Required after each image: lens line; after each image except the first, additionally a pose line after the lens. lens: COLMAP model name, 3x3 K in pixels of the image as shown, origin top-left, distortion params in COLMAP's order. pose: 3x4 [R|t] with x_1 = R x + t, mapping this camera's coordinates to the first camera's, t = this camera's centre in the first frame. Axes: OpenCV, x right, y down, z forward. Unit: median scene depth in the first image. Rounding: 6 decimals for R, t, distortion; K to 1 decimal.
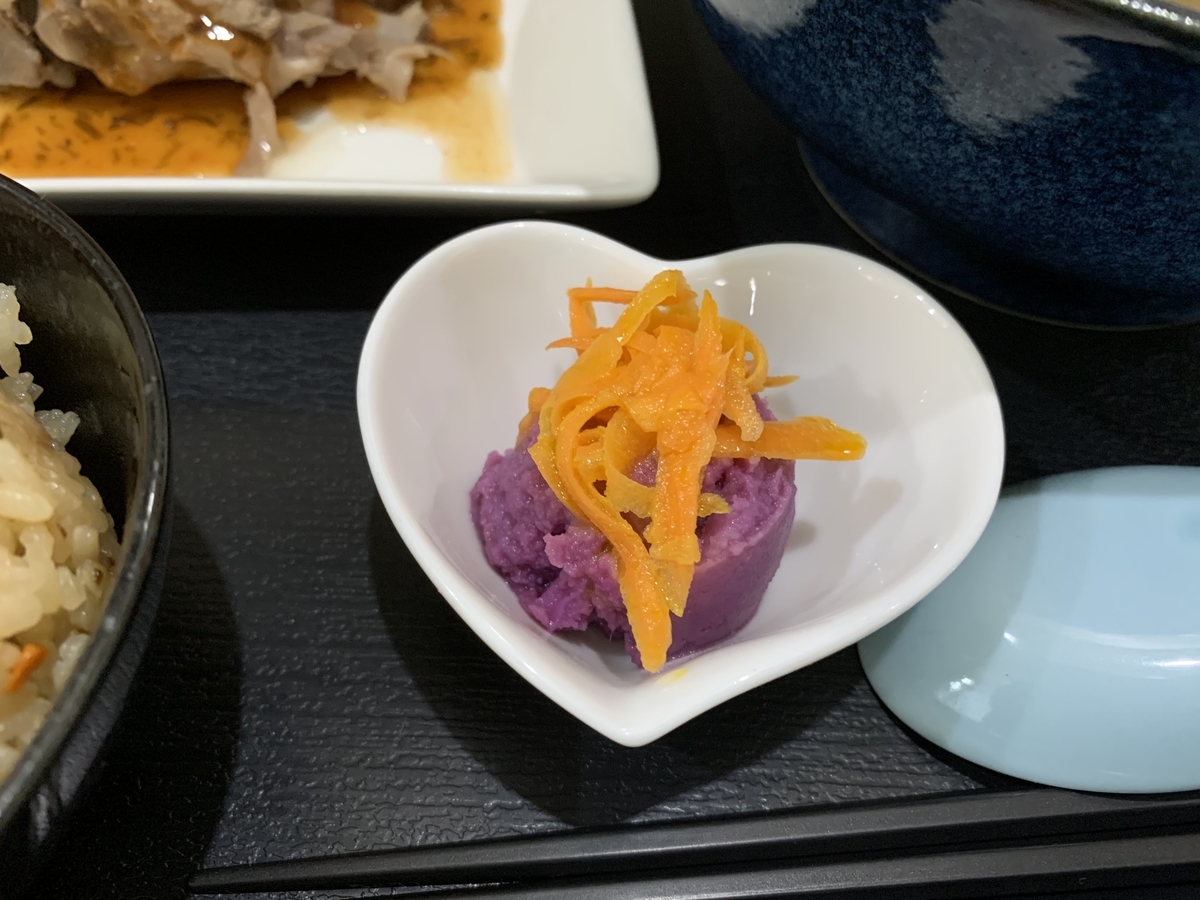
lens RADIAL K [[922.2, 0, 590.8], [0, 922.2, 443.4], [0, 0, 1]] dist [0.005244, -0.020760]
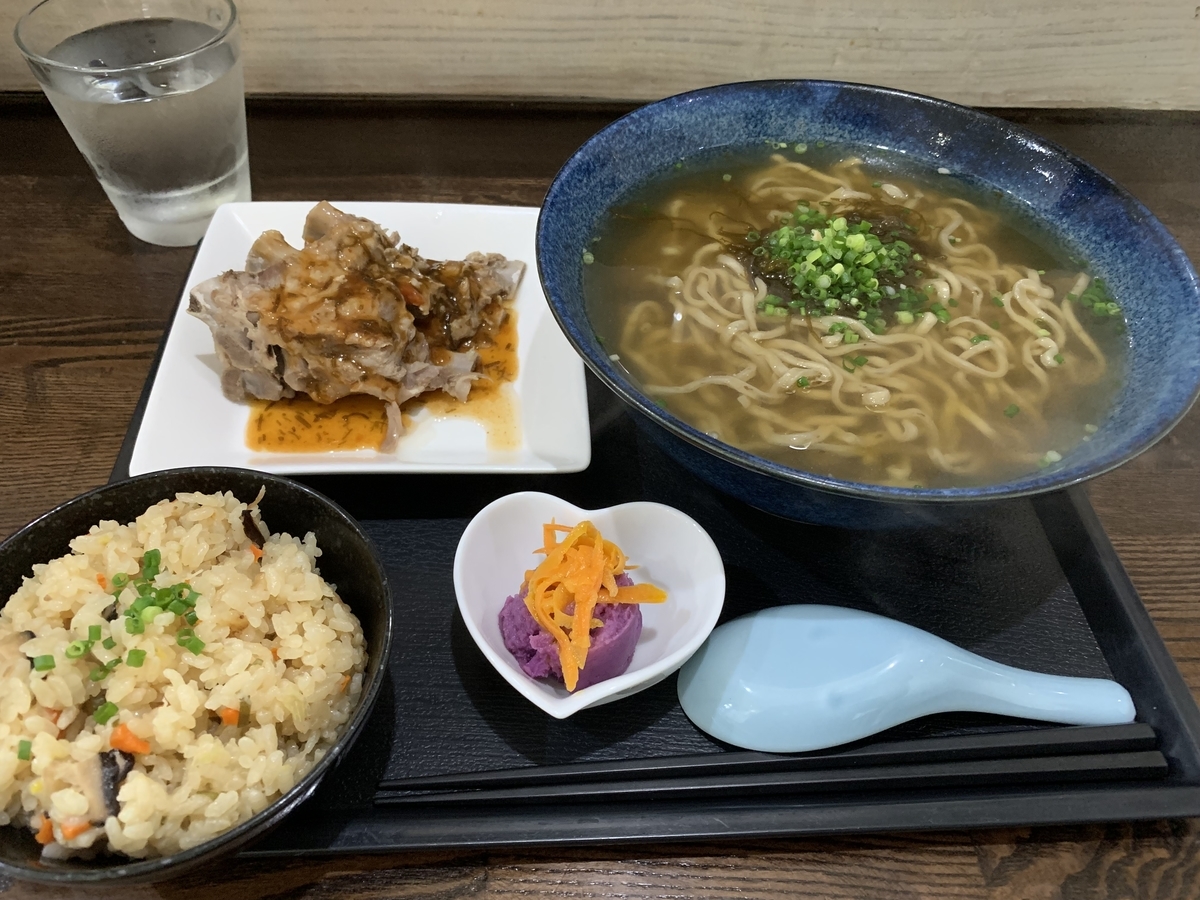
lens RADIAL K [[922.2, 0, 610.0], [0, 922.2, 446.0], [0, 0, 1]] dist [0.005244, -0.020760]
pose [[0.999962, -0.001421, -0.008617, 0.161353], [0.000598, 0.995506, -0.094697, -0.146749], [0.008713, 0.094688, 0.995469, -1.278923]]
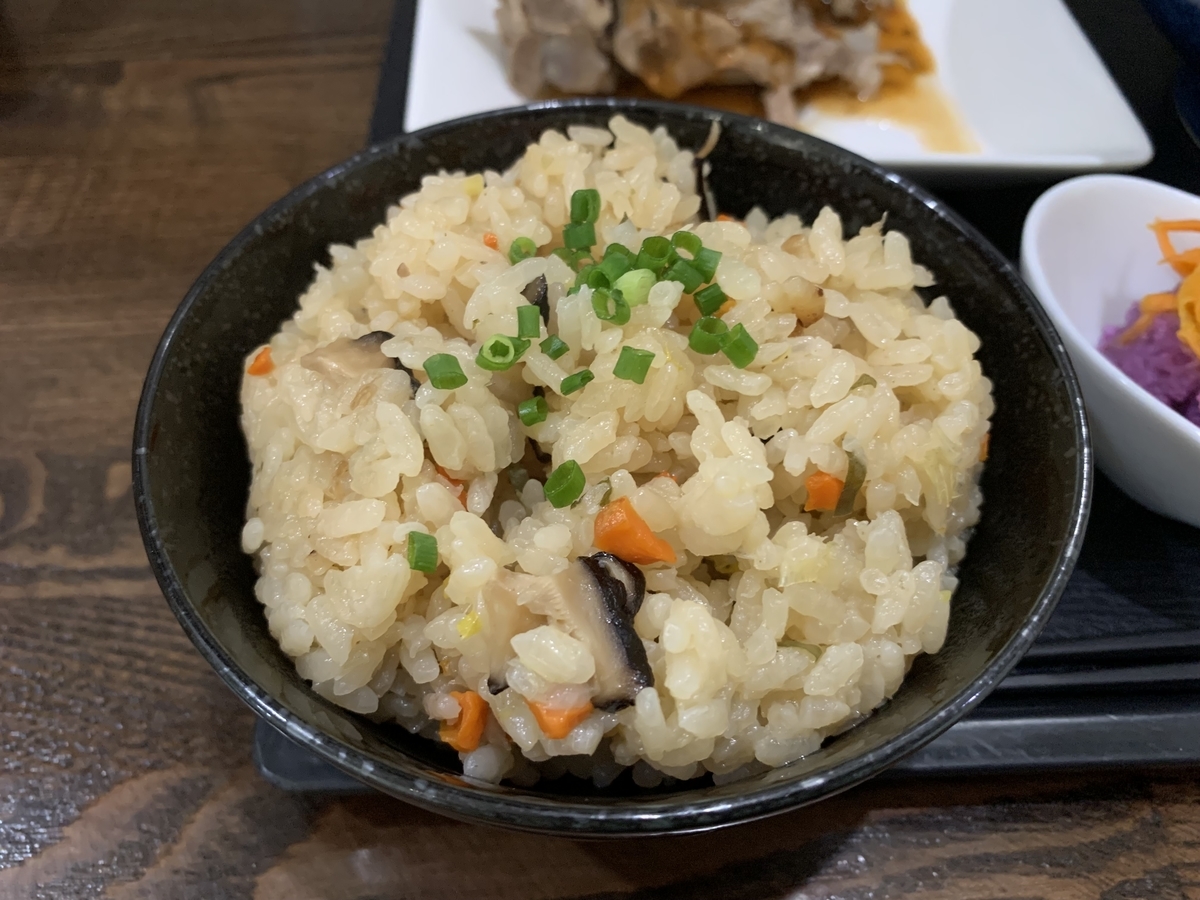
lens RADIAL K [[922.2, 0, 604.6], [0, 922.2, 456.2], [0, 0, 1]] dist [0.005244, -0.020760]
pose [[0.998935, -0.003536, -0.046003, -0.732415], [0.002668, 0.999818, -0.018915, 0.181123], [0.046061, 0.018772, 0.998762, -0.336435]]
